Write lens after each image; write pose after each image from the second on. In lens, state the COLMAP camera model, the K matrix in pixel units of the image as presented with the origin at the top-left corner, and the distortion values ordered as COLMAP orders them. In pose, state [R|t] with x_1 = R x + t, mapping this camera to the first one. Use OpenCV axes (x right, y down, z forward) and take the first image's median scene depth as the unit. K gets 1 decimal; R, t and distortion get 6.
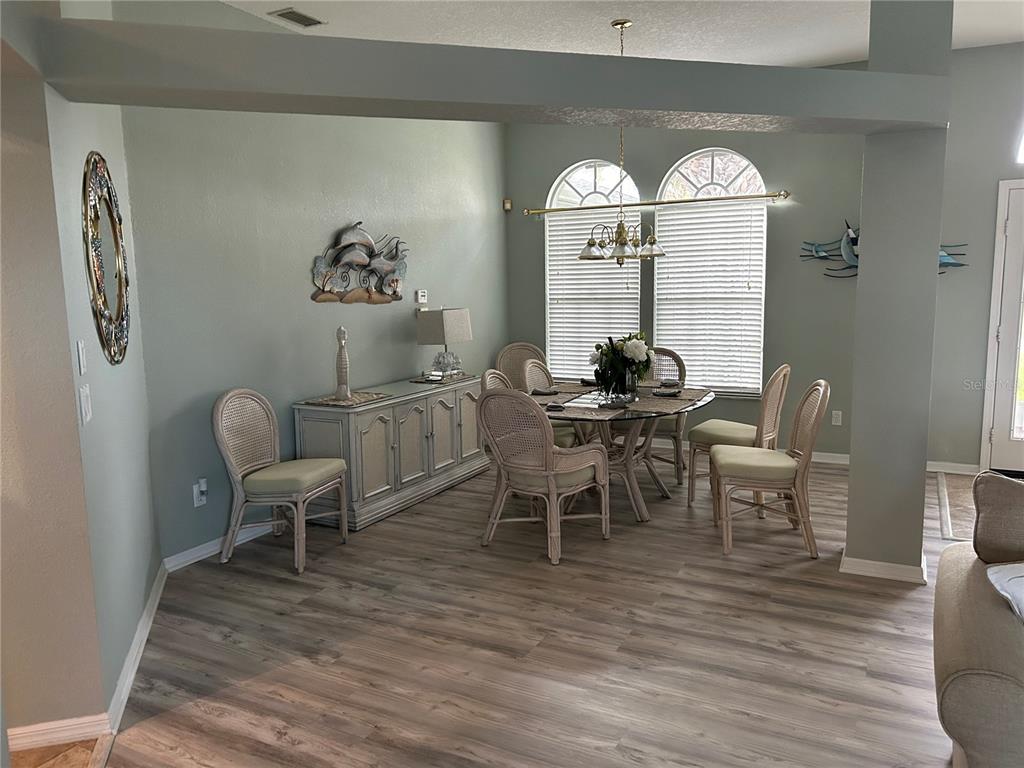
lens RADIAL K [[771.8, 0, 504.9], [0, 771.8, 381.3], [0, 0, 1]] dist [0.063564, -0.070239]
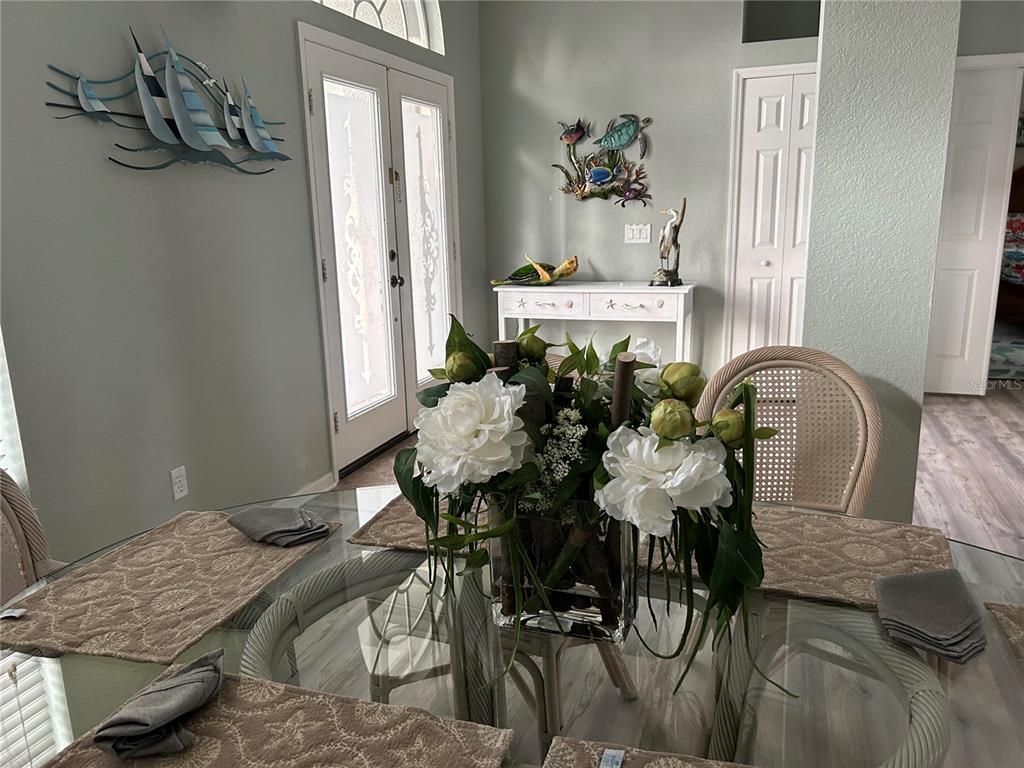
lens RADIAL K [[783.9, 0, 509.8], [0, 783.9, 382.3], [0, 0, 1]] dist [0.004018, -0.009591]
pose [[-0.145488, -0.191299, 0.970689, -0.052285], [0.158929, 0.963868, 0.213775, -0.105791], [-0.976512, 0.185372, -0.109828, 1.153032]]
